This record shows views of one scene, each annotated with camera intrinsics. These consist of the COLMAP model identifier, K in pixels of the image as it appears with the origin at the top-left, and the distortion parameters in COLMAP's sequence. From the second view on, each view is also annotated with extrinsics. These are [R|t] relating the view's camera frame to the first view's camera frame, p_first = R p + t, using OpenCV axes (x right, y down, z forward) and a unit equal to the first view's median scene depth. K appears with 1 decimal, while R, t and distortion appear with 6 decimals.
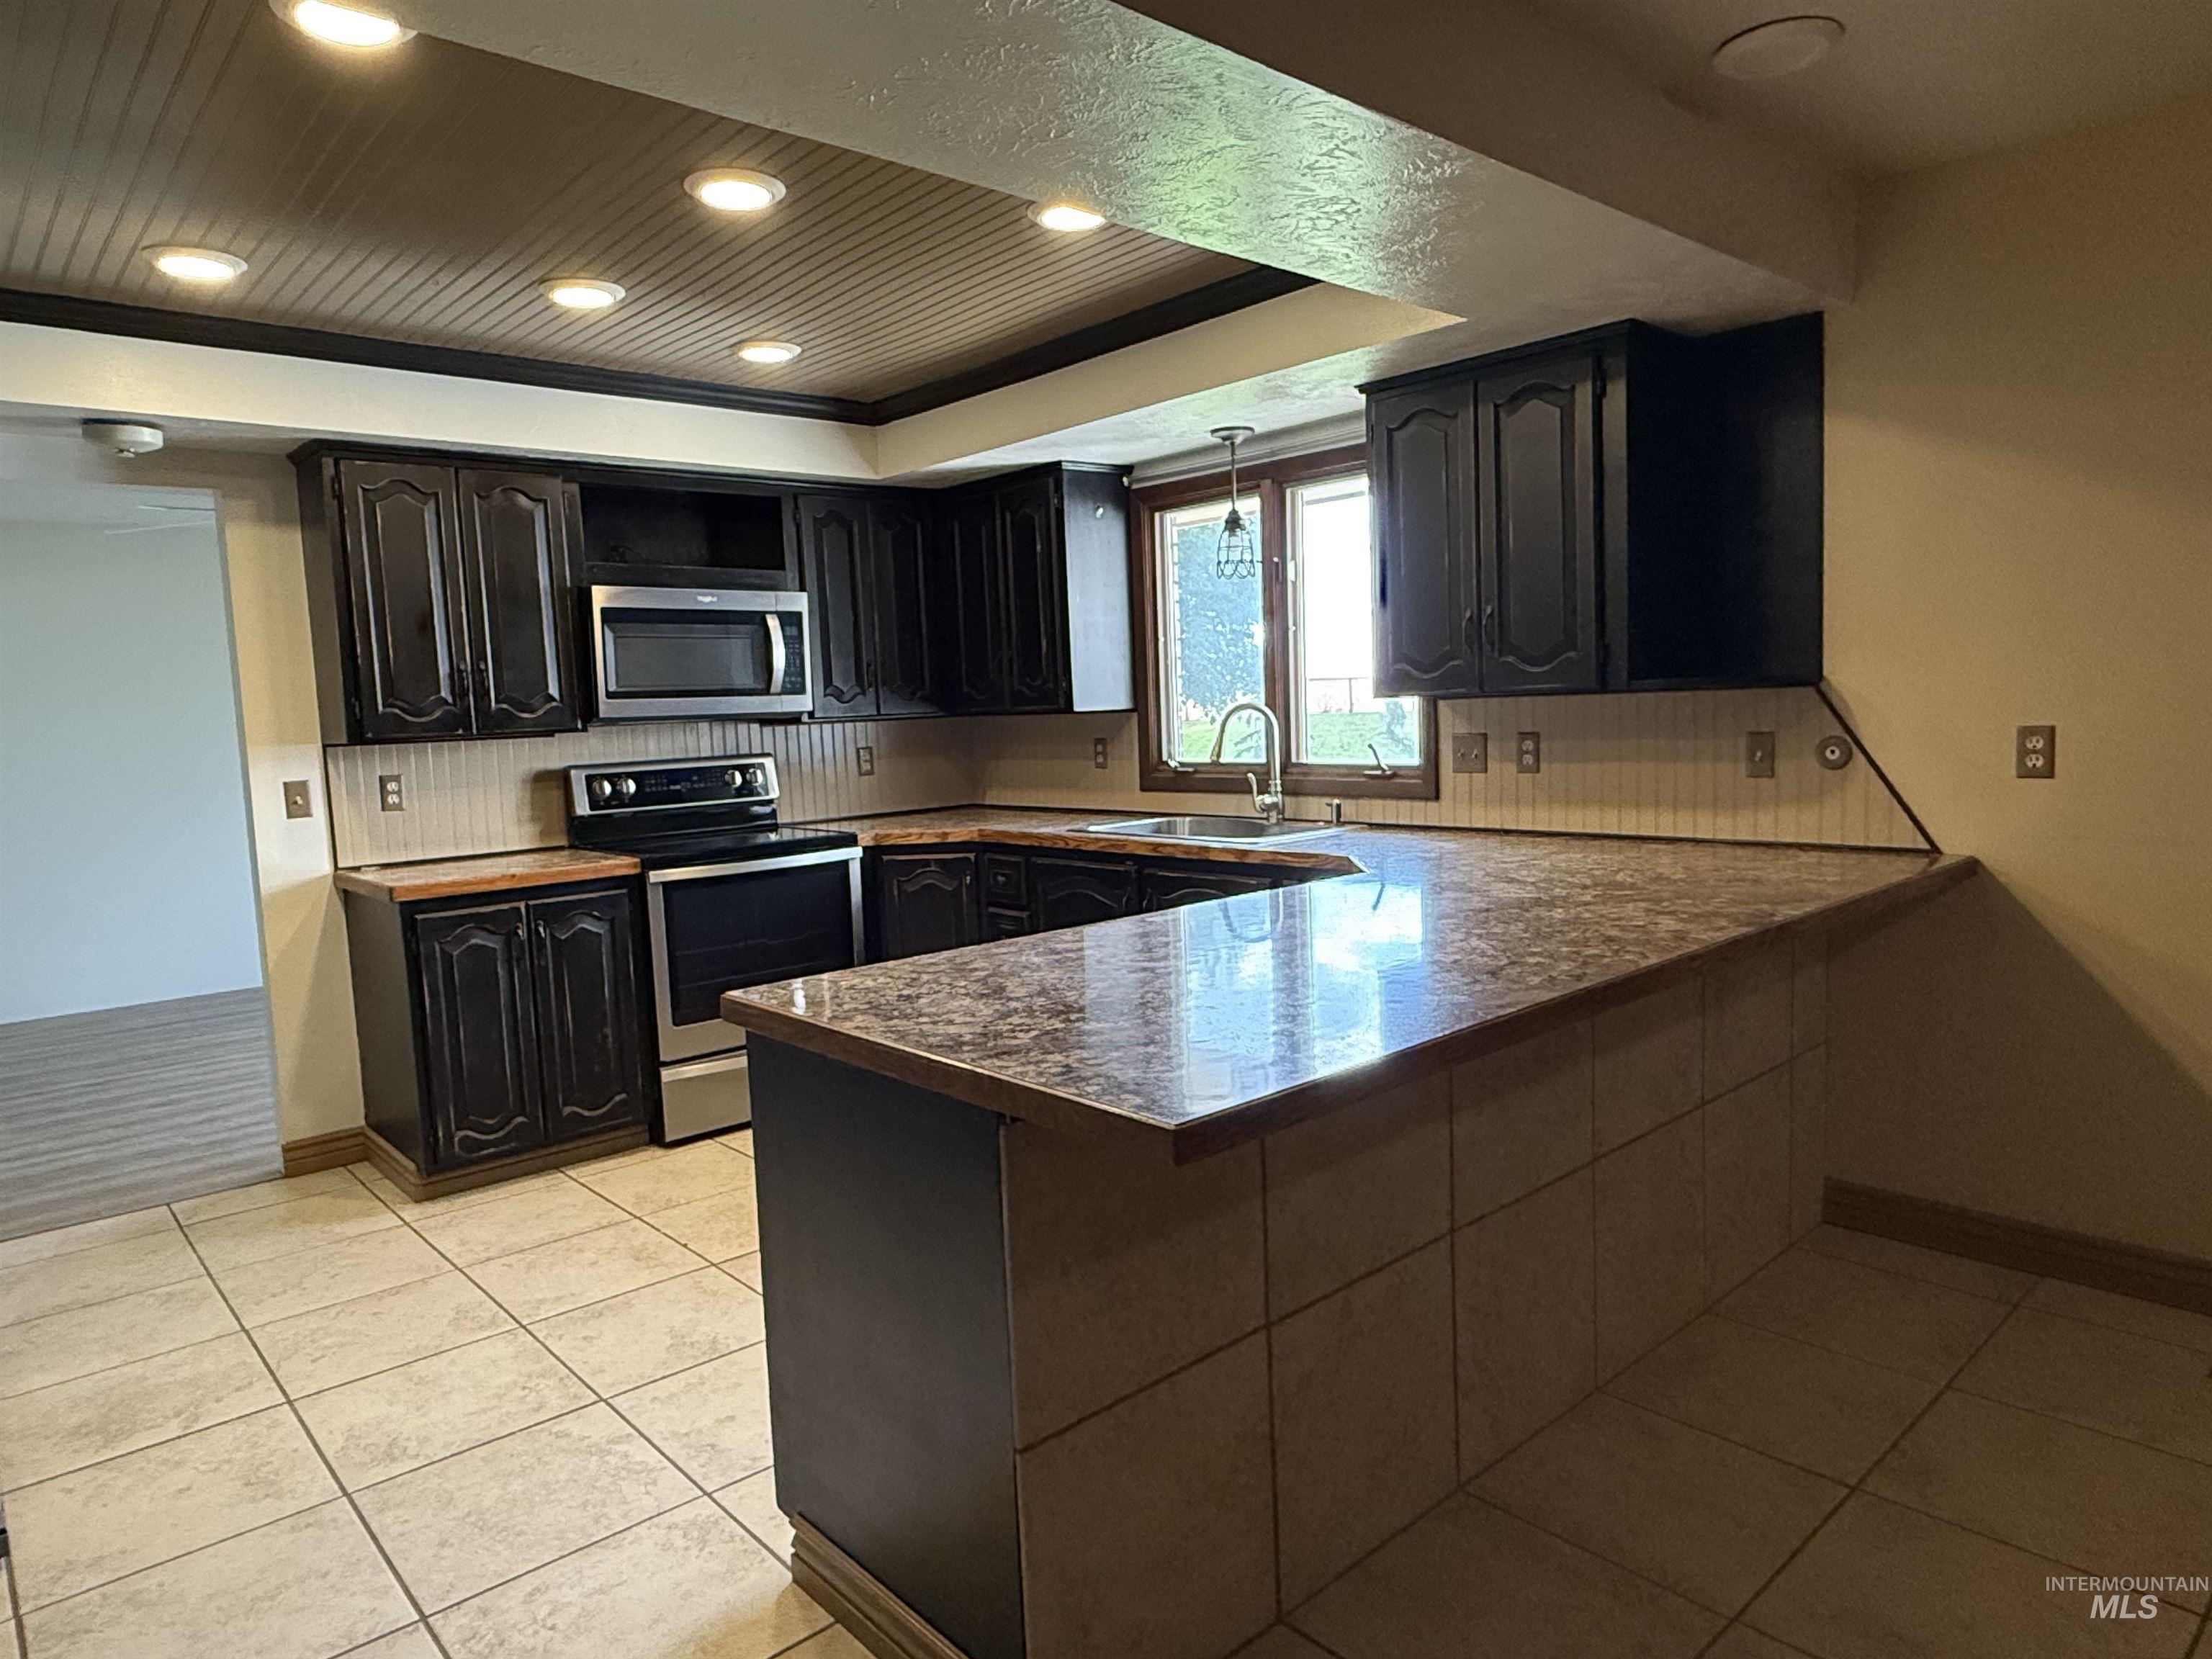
lens RADIAL K [[1355.8, 0, 1106.0], [0, 1355.8, 829.5], [0, 0, 1]] dist [-0.001735, -0.001583]
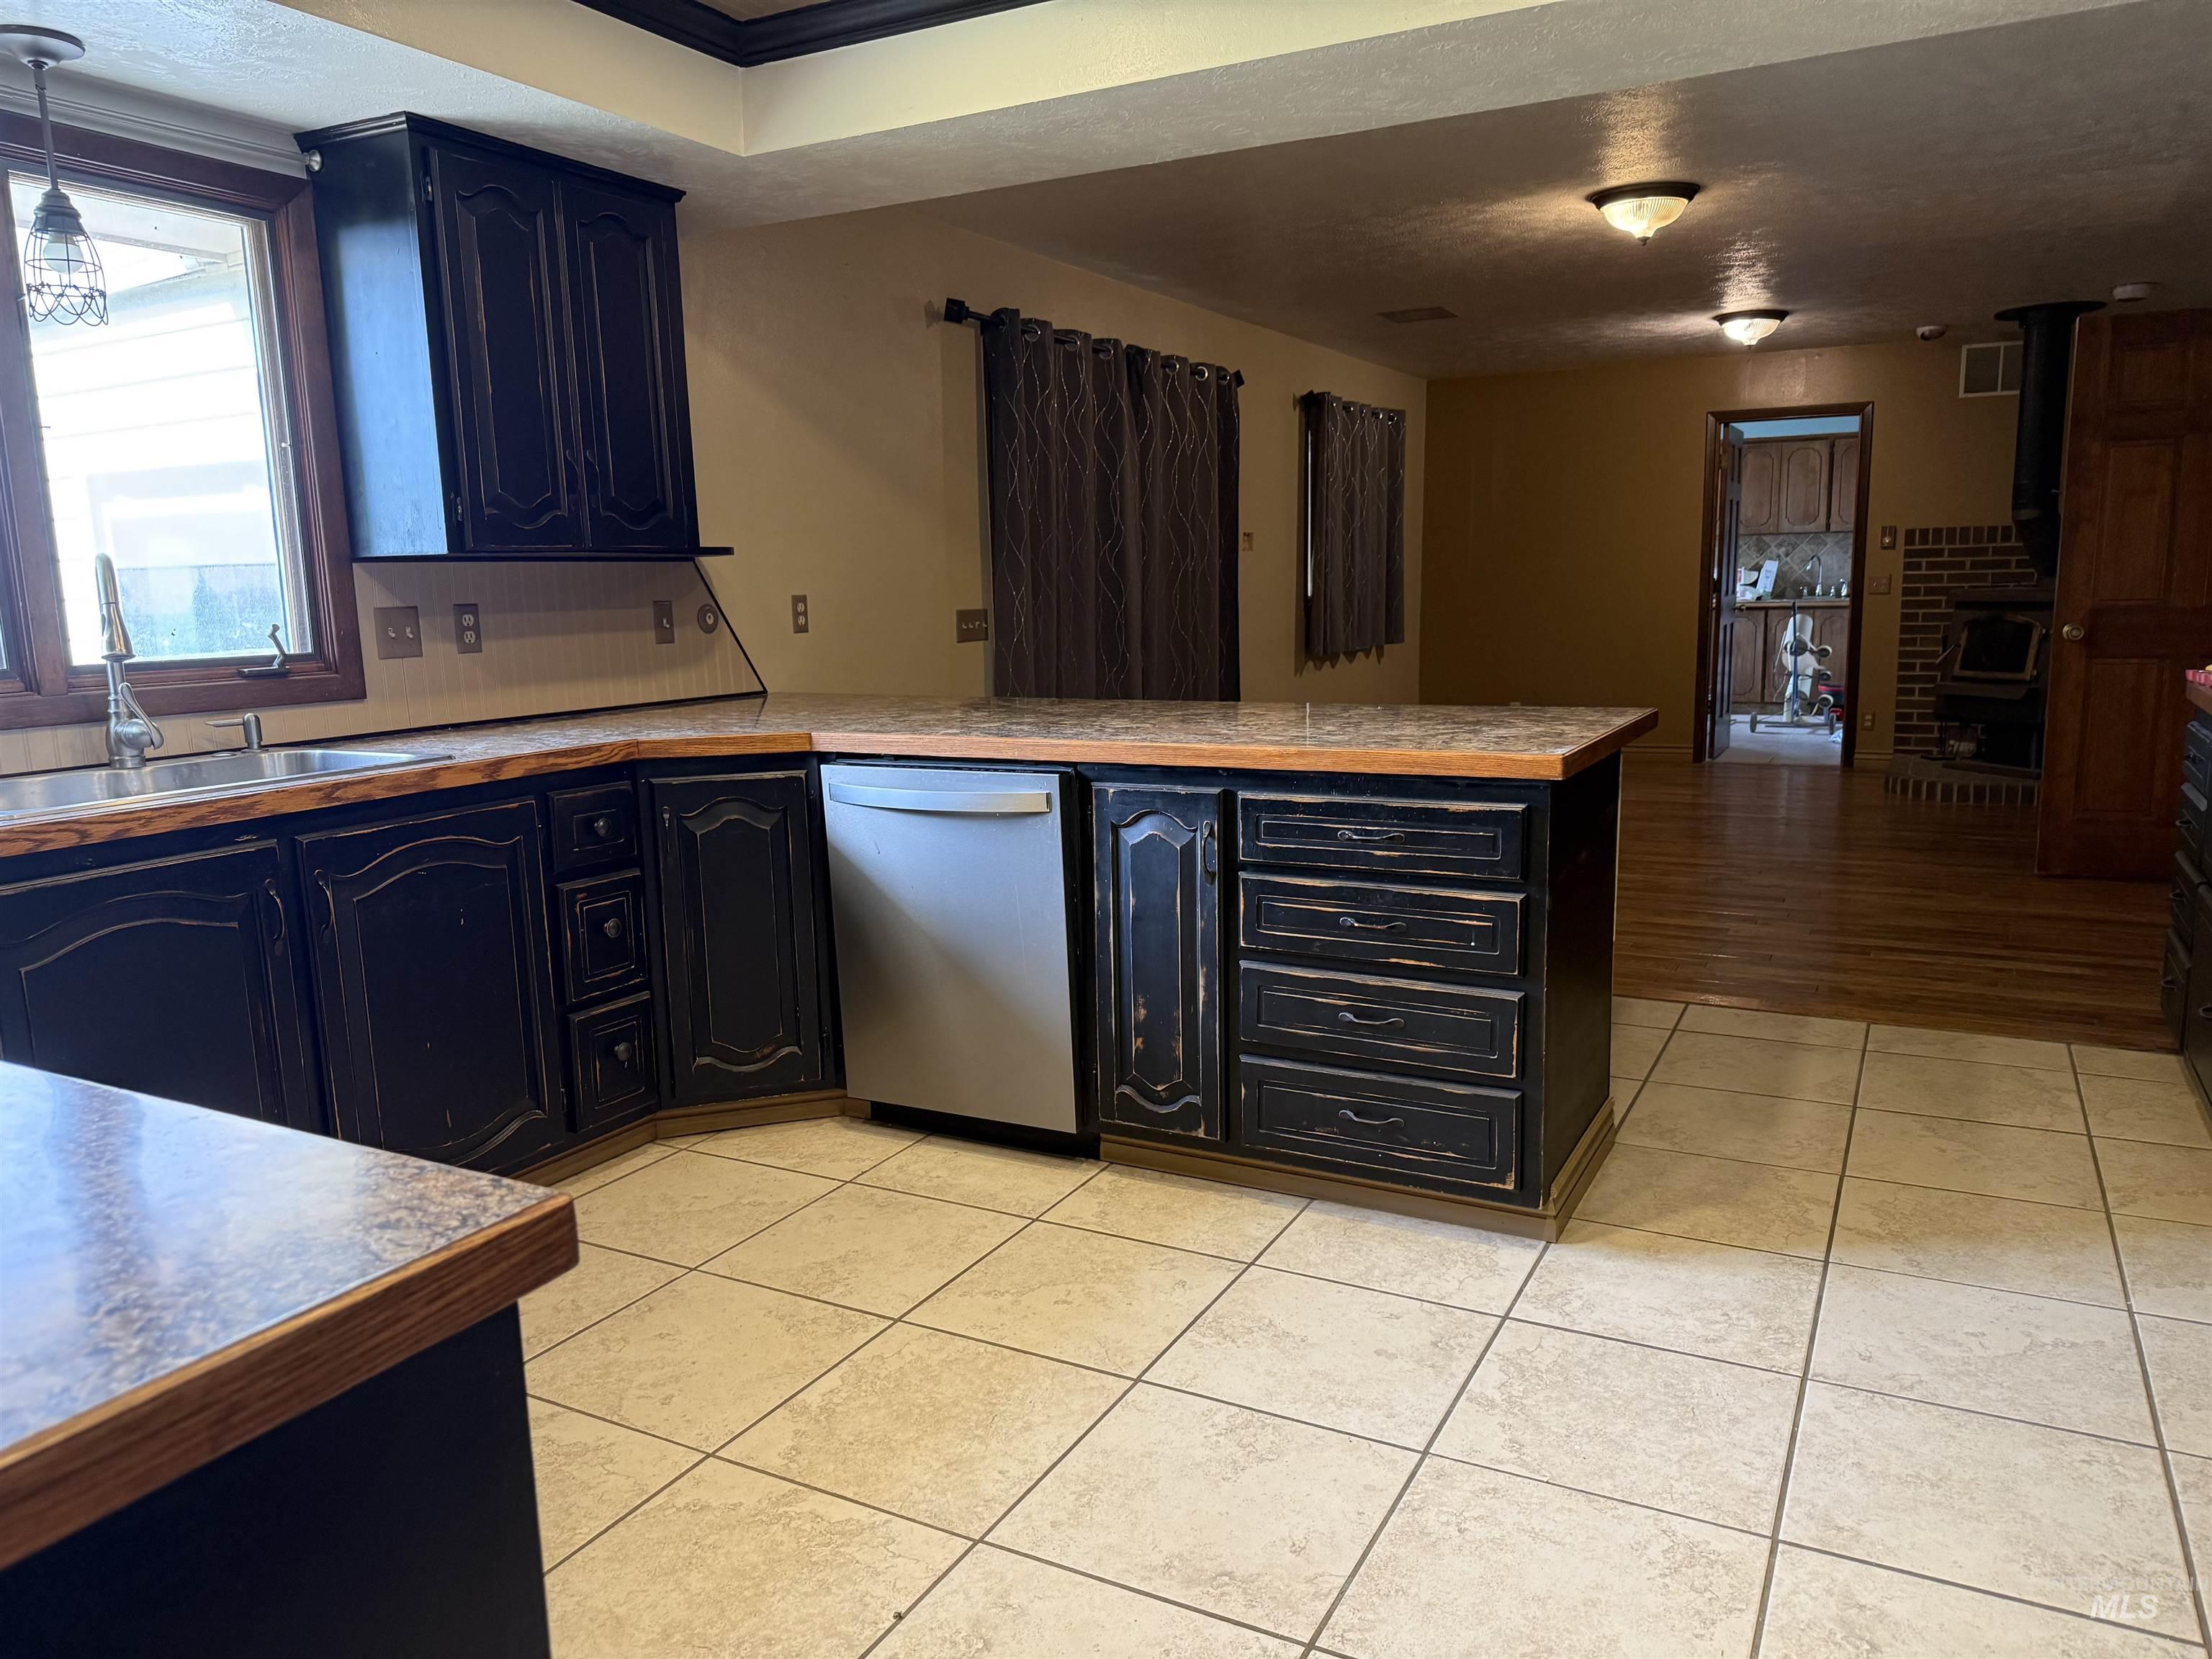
lens RADIAL K [[1558.6, 0, 1106.0], [0, 1558.6, 829.5], [0, 0, 1]] dist [-0.009068, -0.003805]
pose [[-0.339233, -0.101116, 0.935252, -0.839156], [0.120005, 0.981431, 0.149637, -0.035904], [-0.933016, 0.162996, -0.320800, 1.095681]]
